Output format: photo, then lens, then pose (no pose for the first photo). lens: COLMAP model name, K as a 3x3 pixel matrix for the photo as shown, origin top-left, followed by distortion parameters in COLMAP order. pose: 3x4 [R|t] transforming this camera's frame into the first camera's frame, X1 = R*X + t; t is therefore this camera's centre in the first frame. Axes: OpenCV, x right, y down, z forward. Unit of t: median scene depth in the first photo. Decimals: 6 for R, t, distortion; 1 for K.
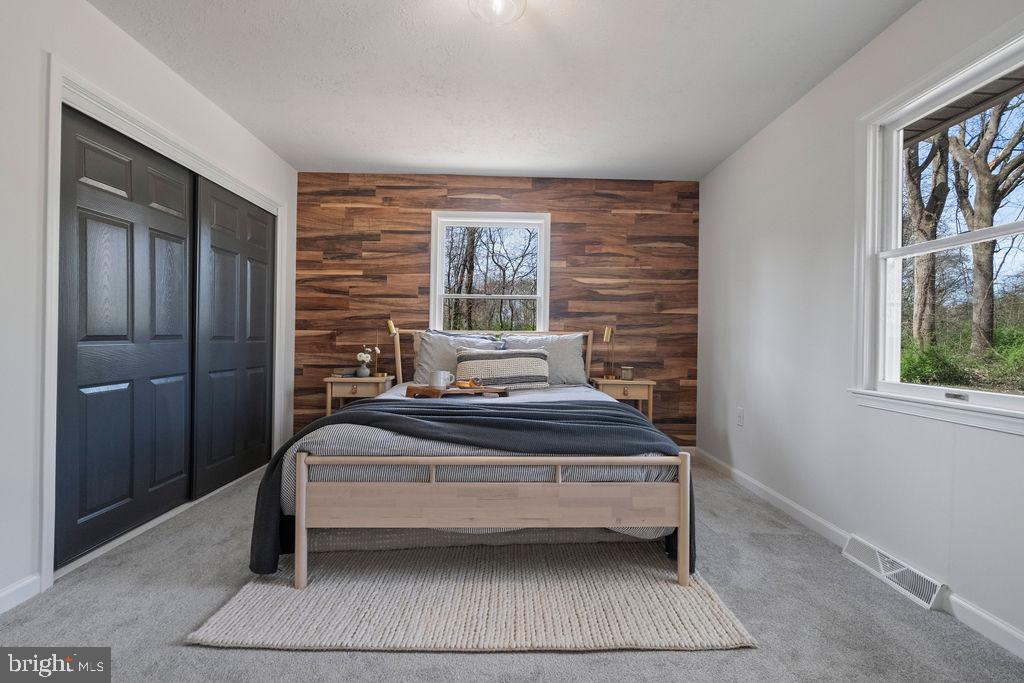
lens RADIAL K [[459.3, 0, 512.0], [0, 459.3, 341.5], [0, 0, 1]] dist [-0.002238, 0.000175]
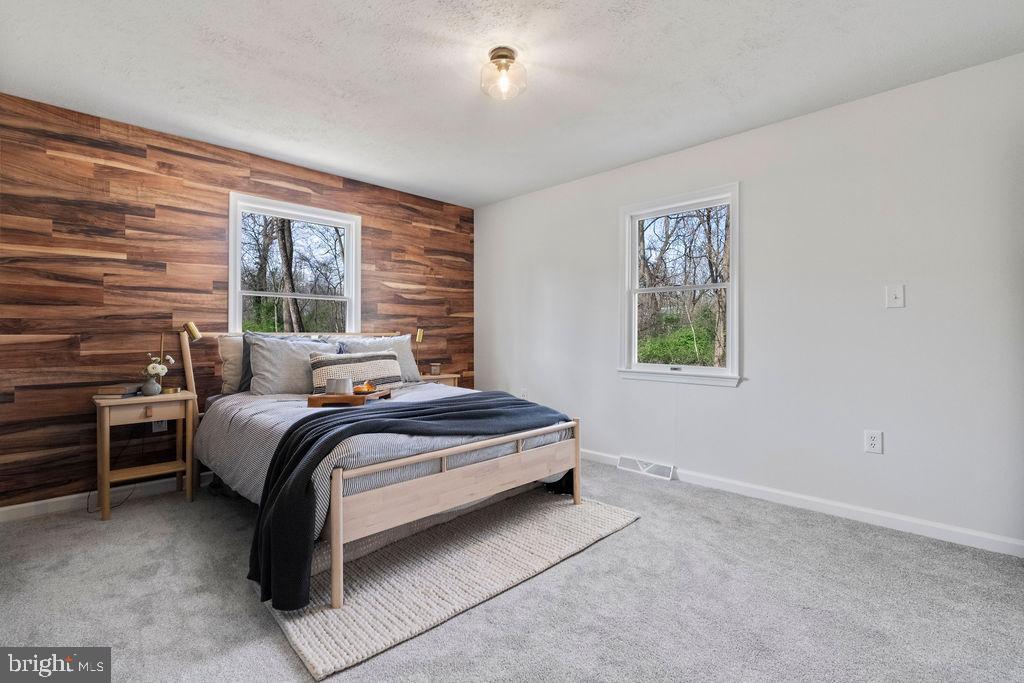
lens RADIAL K [[474.2, 0, 515.0], [0, 474.2, 339.2], [0, 0, 1]] dist [-0.005052, 0.000389]
pose [[0.720483, -0.018751, 0.693219, -0.405413], [0.011020, 0.999818, 0.015591, -0.020494], [-0.693385, -0.003593, 0.720558, 0.007515]]
